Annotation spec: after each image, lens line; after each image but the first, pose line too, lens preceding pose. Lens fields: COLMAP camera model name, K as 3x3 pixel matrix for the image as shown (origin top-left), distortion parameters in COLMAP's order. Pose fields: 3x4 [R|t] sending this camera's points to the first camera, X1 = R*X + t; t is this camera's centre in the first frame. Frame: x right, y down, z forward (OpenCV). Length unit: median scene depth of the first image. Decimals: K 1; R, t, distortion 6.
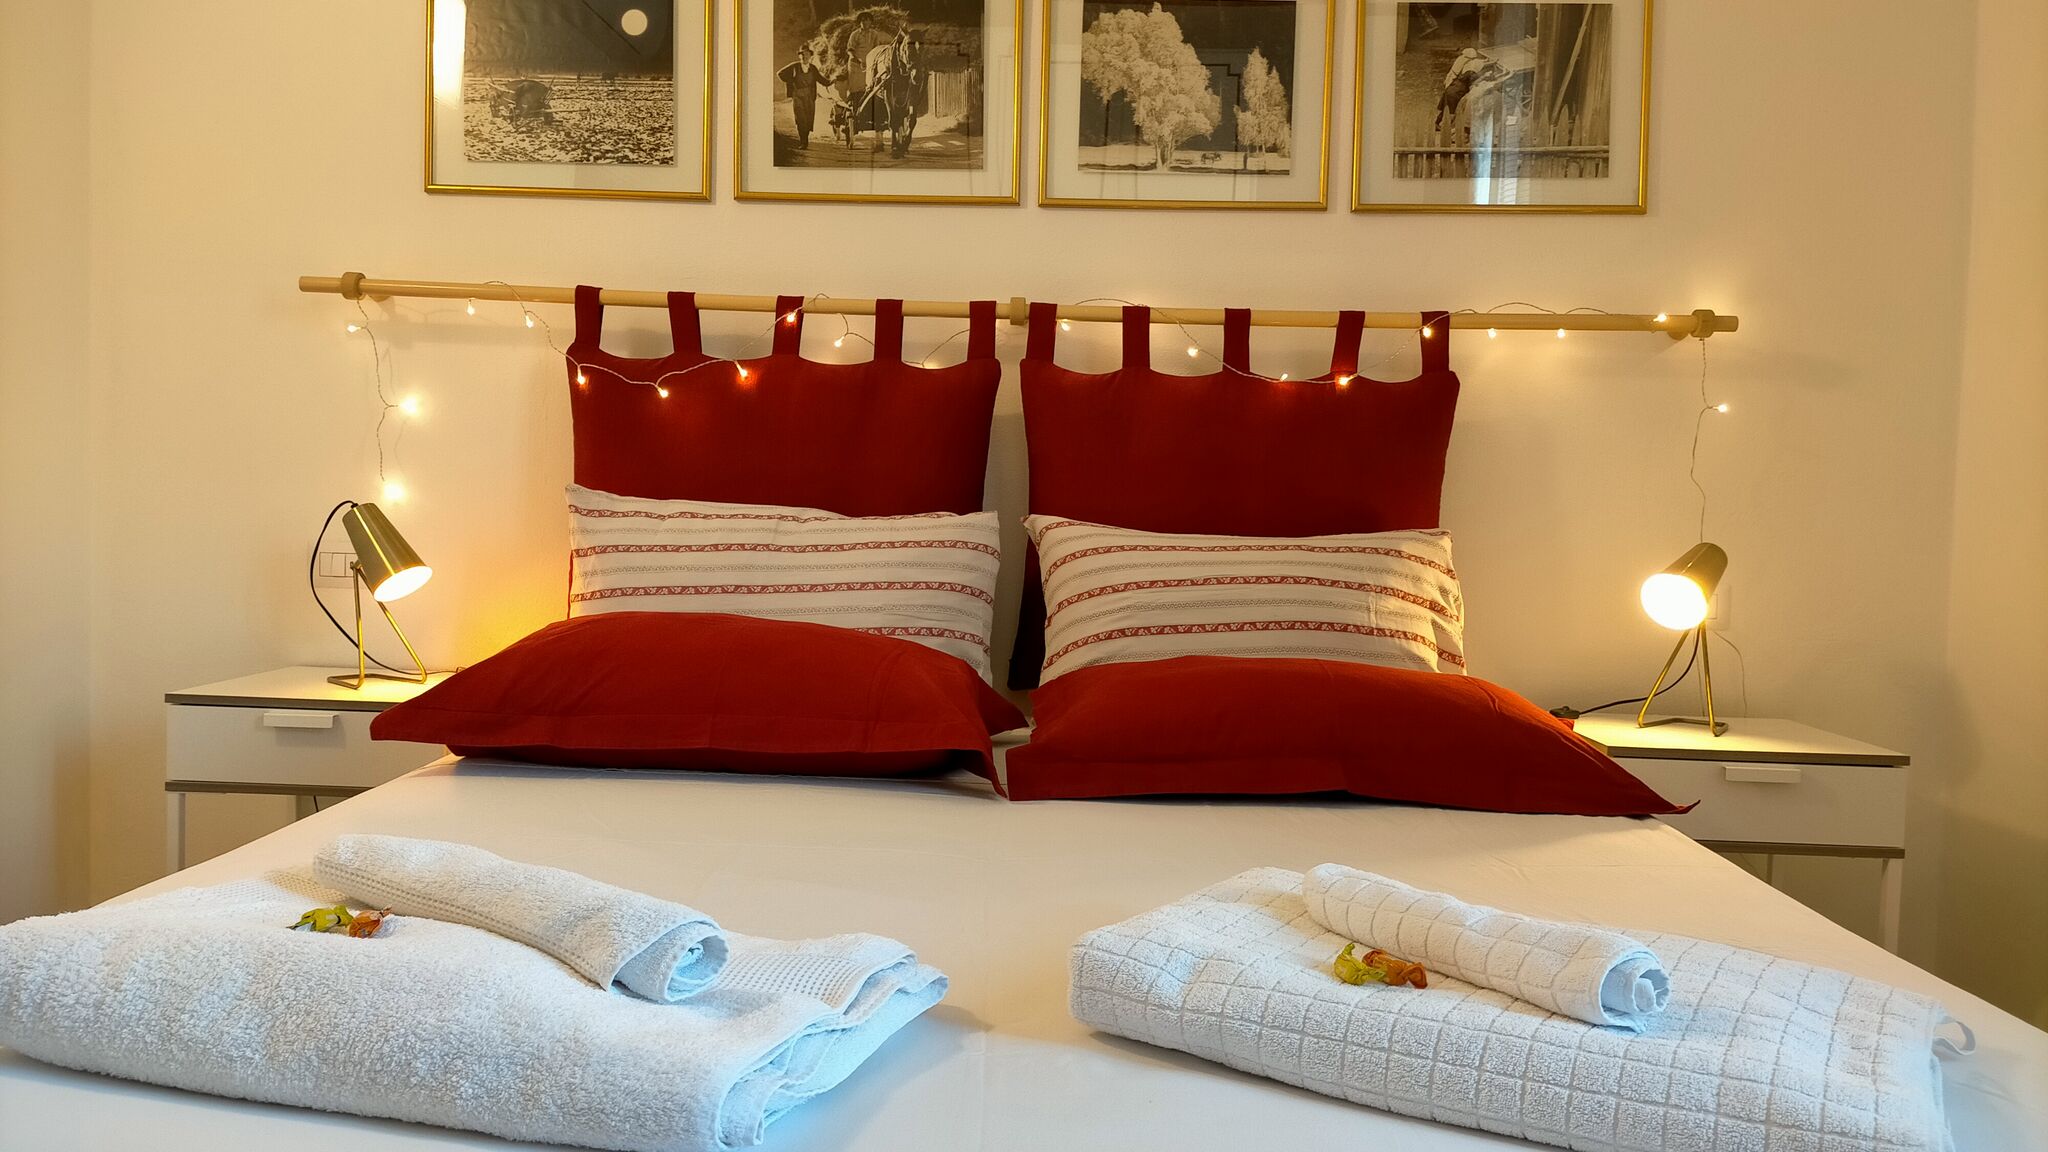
lens RADIAL K [[1555.4, 0, 1024.0], [0, 1555.4, 576.0], [0, 0, 1]] dist [0.163366, -0.233860]
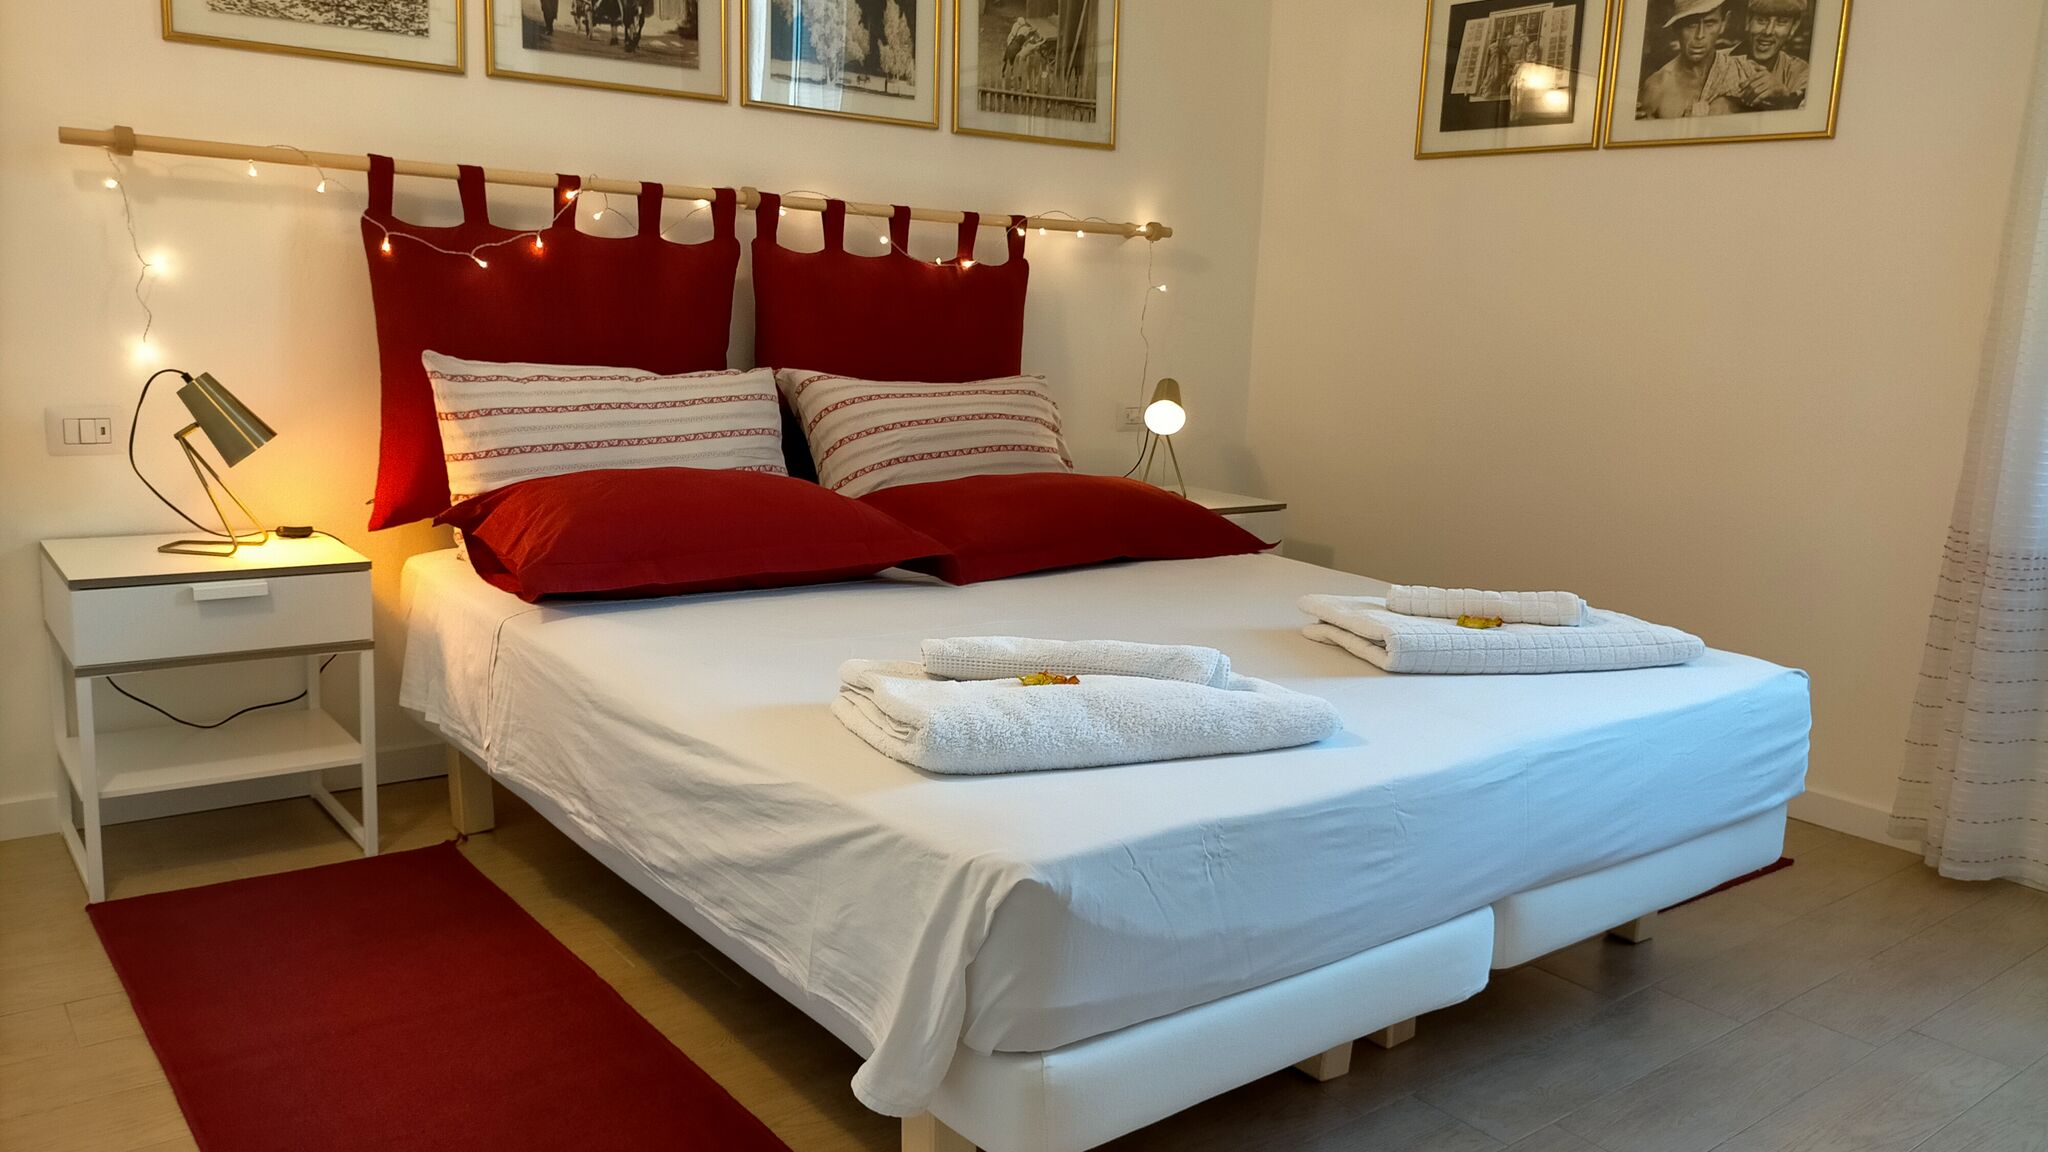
lens RADIAL K [[1555.4, 0, 1024.0], [0, 1555.4, 576.0], [0, 0, 1]] dist [0.163366, -0.233860]
pose [[0.777341, -0.107817, 0.619771, -0.621473], [0.013564, 0.987847, 0.154836, -0.064511], [-0.628933, -0.111955, 0.769357, -0.114516]]
